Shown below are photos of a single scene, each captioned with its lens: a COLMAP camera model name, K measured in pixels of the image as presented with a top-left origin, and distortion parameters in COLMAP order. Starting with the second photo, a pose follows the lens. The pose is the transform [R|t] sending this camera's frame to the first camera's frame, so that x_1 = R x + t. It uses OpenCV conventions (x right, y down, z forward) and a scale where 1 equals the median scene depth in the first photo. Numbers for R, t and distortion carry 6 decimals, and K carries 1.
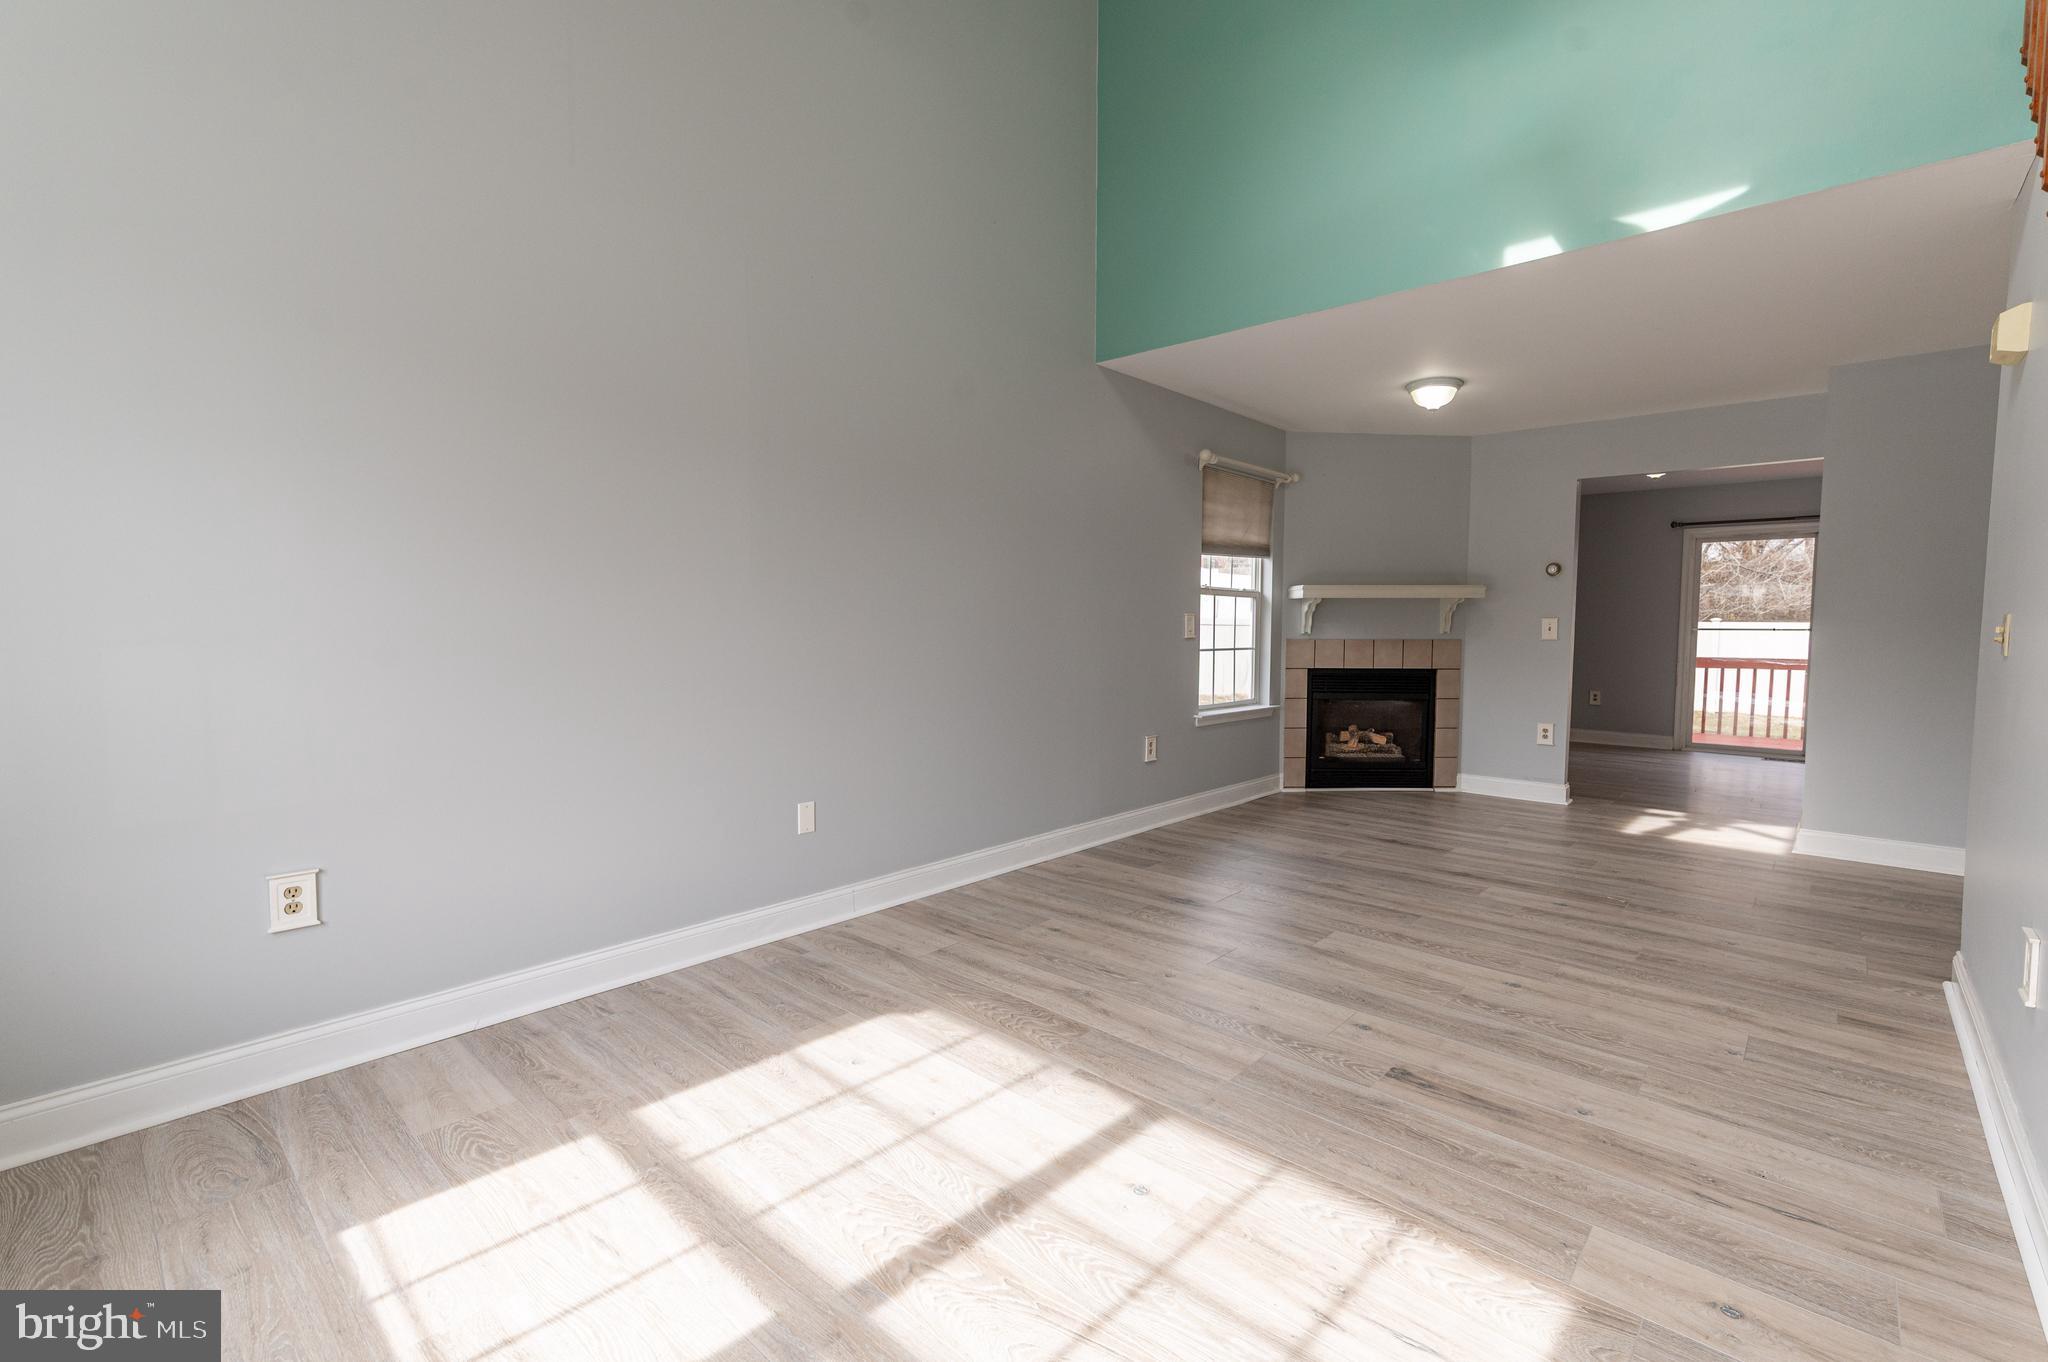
lens RADIAL K [[892.7, 0, 1023.2], [0, 892.7, 677.1], [0, 0, 1]] dist [0.001048, 0.000022]
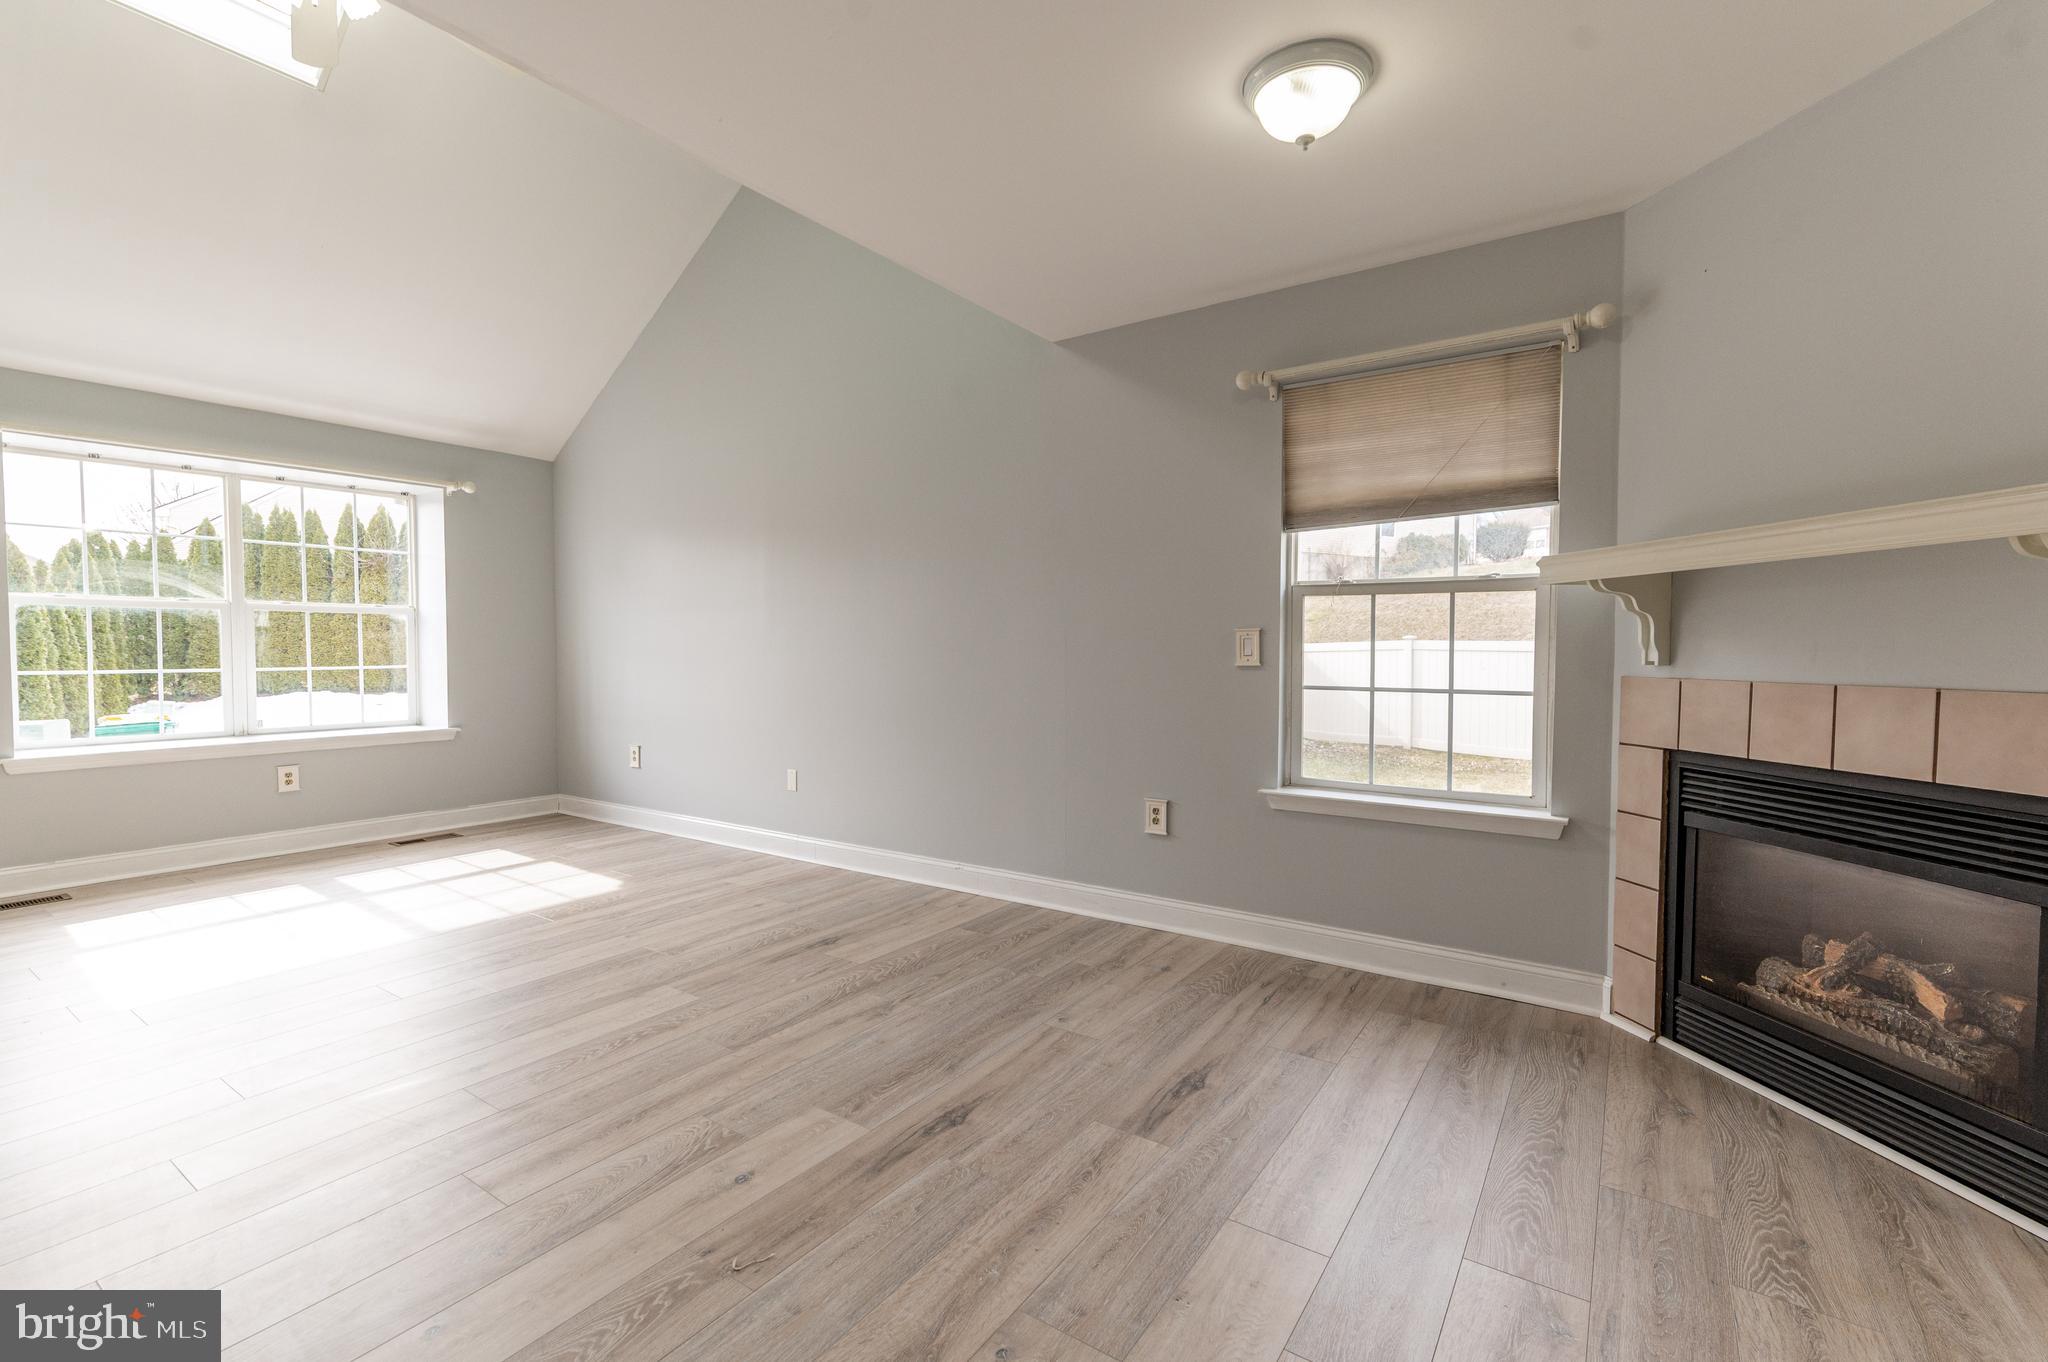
lens RADIAL K [[881.7, 0, 1046.9], [0, 881.7, 678.3], [0, 0, 1]] dist [0.001546, -0.000450]
pose [[0.152607, 0.032720, -0.987745, 0.926010], [-0.055899, 0.998138, 0.024428, -0.049873], [0.986705, 0.051486, 0.154151, 0.883808]]
